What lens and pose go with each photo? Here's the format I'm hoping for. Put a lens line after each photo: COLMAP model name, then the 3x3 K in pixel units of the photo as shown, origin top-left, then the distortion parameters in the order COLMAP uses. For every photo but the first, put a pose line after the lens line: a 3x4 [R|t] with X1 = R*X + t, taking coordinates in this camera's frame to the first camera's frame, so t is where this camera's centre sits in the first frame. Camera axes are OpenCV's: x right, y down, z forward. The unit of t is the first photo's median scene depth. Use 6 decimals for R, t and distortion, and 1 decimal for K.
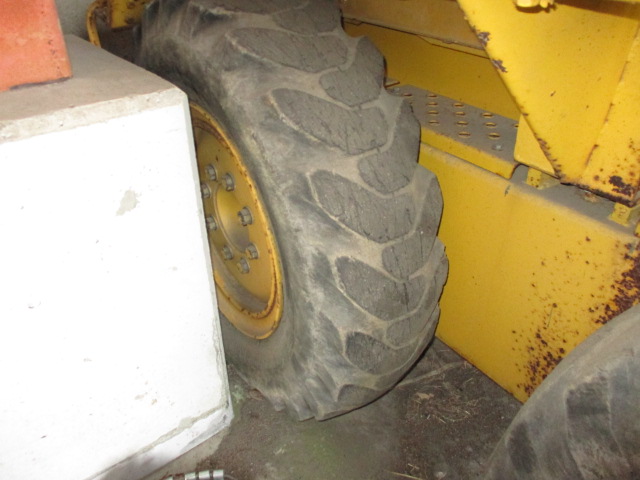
lens RADIAL K [[531.8, 0, 320.0], [0, 531.8, 240.0], [0, 0, 1]] dist [-0.030437, 0.011304]
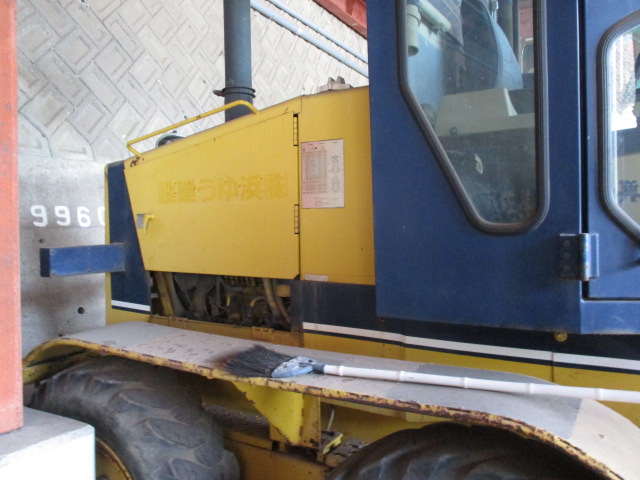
lens RADIAL K [[531.8, 0, 320.0], [0, 531.8, 240.0], [0, 0, 1]] dist [-0.030437, 0.011304]
pose [[0.923970, -0.005067, 0.382432, -0.239820], [0.203283, 0.853487, -0.479830, 0.215980], [-0.323970, 0.521090, 0.789626, -1.094830]]
